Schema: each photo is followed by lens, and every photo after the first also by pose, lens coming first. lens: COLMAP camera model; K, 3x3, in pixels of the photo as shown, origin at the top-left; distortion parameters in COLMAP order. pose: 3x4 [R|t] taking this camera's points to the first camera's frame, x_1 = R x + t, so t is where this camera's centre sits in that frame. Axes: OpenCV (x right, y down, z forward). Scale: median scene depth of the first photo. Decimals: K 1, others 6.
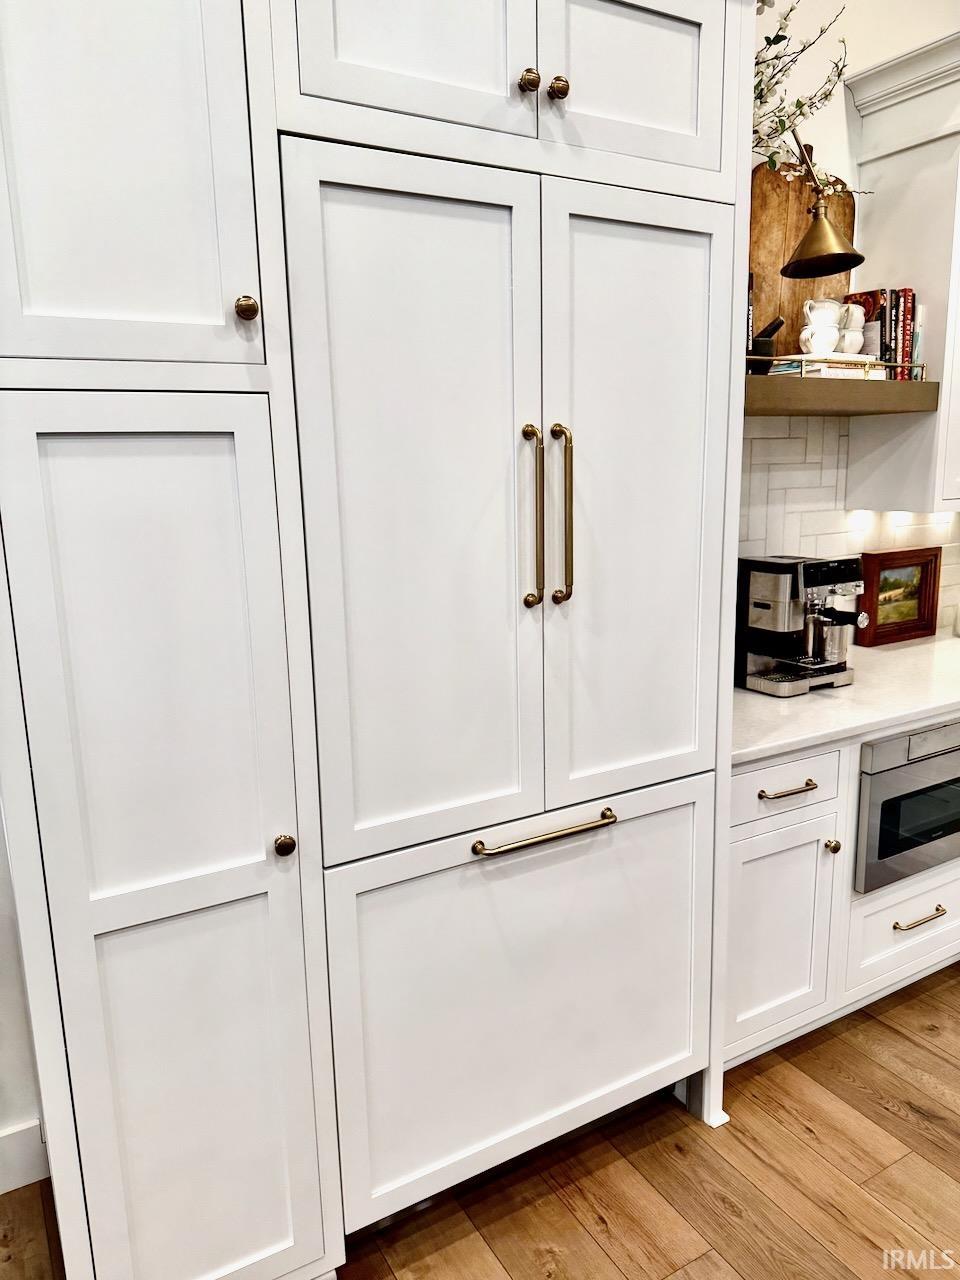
lens RADIAL K [[909.5, 0, 480.0], [0, 909.5, 640.0], [0, 0, 1]] dist [0.048133, -0.008107]
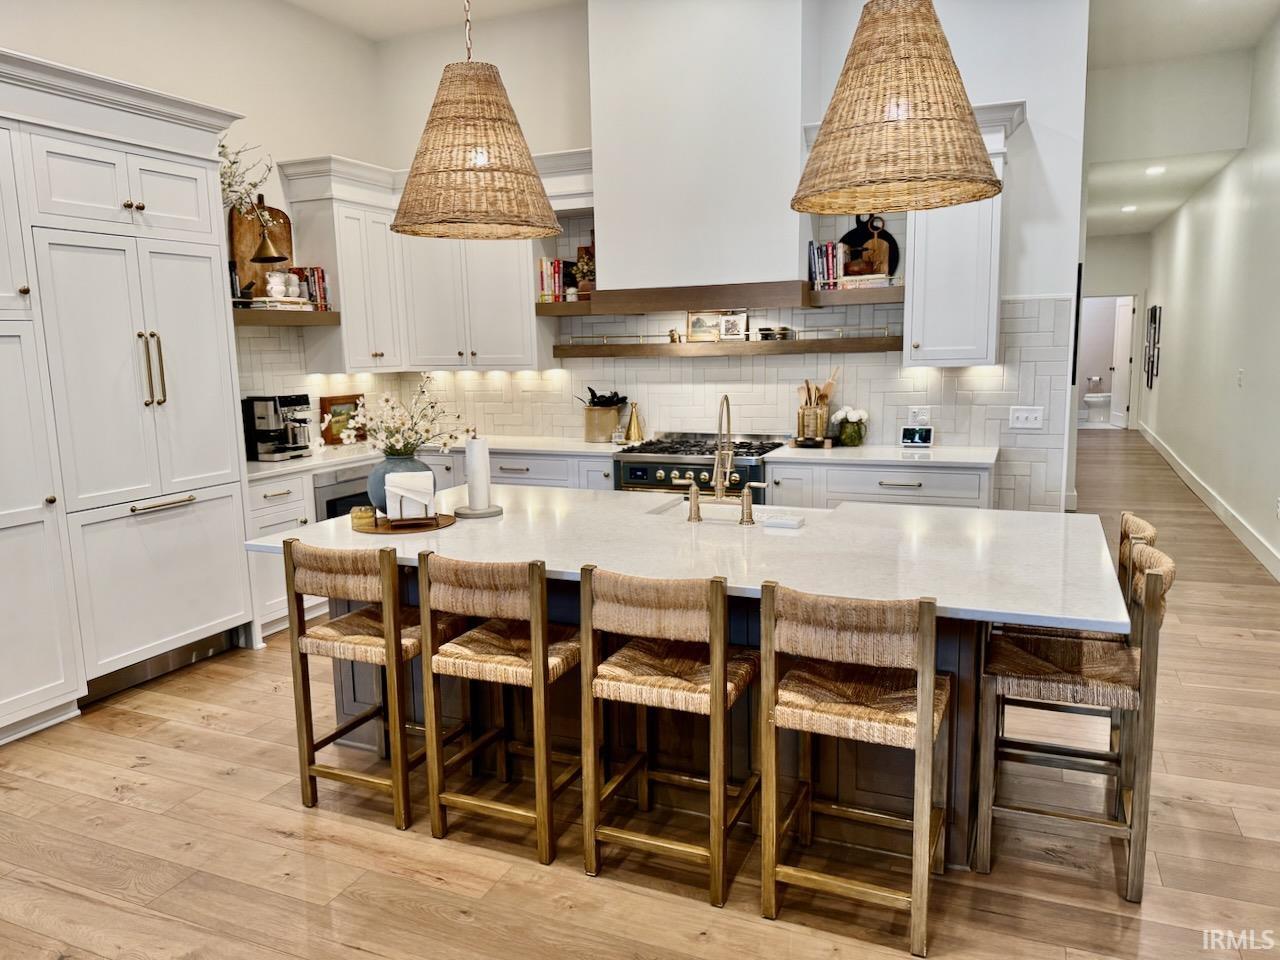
lens RADIAL K [[923.7, 0, 640.0], [0, 923.7, 480.0], [0, 0, 1]] dist [-0.000361, -0.002023]
pose [[0.807722, -0.086567, 0.583174, -0.235534], [0.121647, 0.992347, -0.021182, 0.259139], [-0.576877, 0.088050, 0.812071, -1.212512]]
